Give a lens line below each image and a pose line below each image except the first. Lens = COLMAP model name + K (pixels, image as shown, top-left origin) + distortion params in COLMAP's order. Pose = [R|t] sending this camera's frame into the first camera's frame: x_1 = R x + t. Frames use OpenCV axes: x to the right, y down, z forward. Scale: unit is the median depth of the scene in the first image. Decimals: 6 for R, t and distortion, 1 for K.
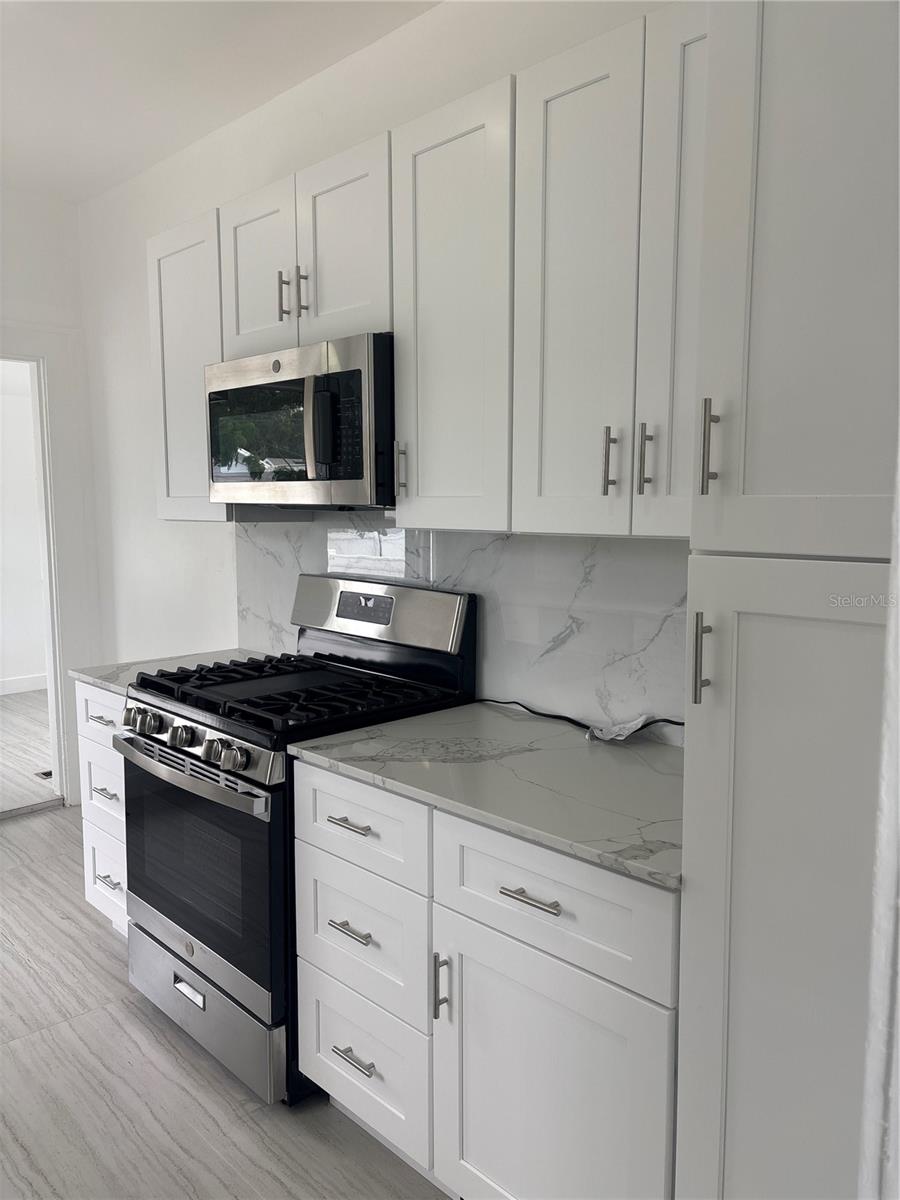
lens RADIAL K [[903.5, 0, 448.7], [0, 903.5, 606.5], [0, 0, 1]] dist [0.040336, -0.029334]
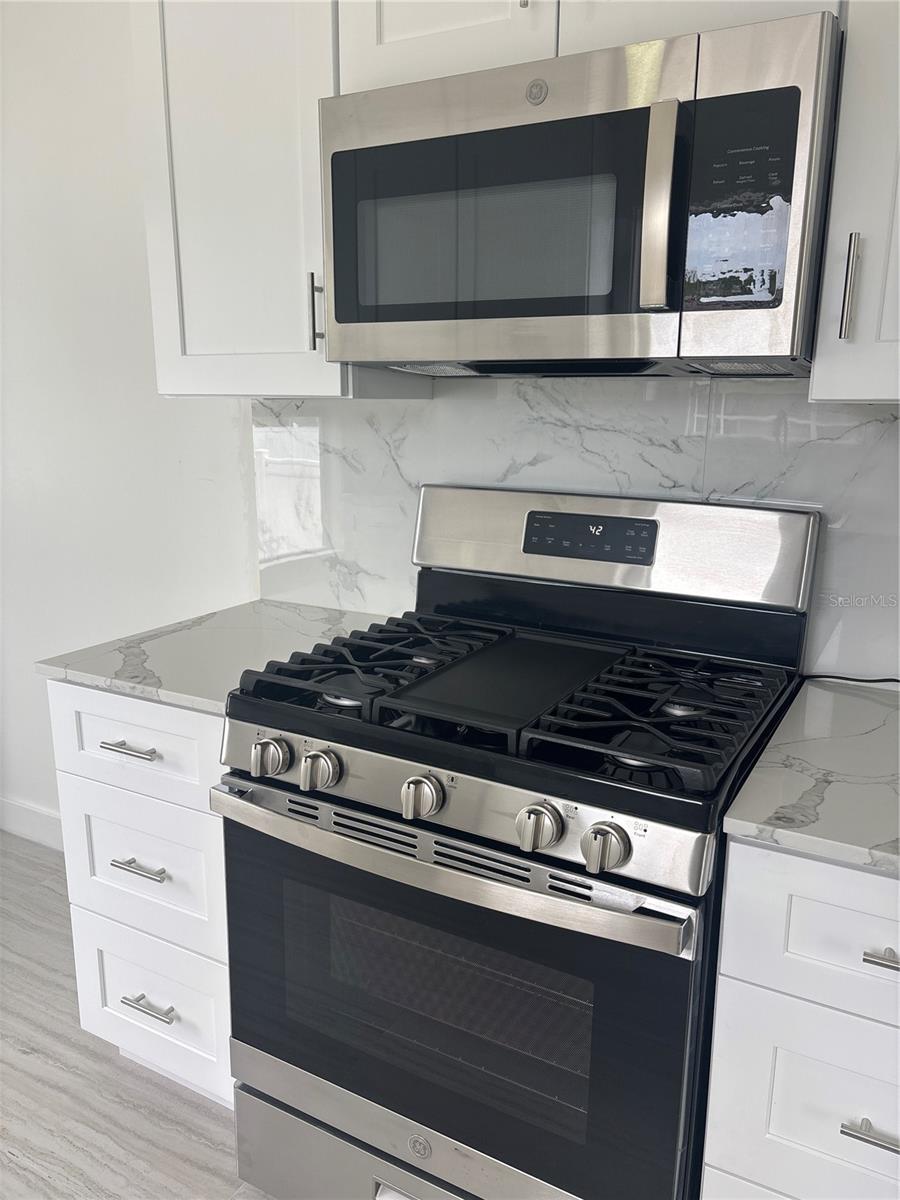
lens RADIAL K [[947.7, 0, 451.6], [0, 947.7, 595.8], [0, 0, 1]] dist [0.035583, -0.029672]
pose [[0.954124, -0.058229, 0.293693, -0.354701], [0.021680, 0.991768, 0.126201, -0.039223], [-0.298624, -0.114044, 0.947532, 0.379677]]
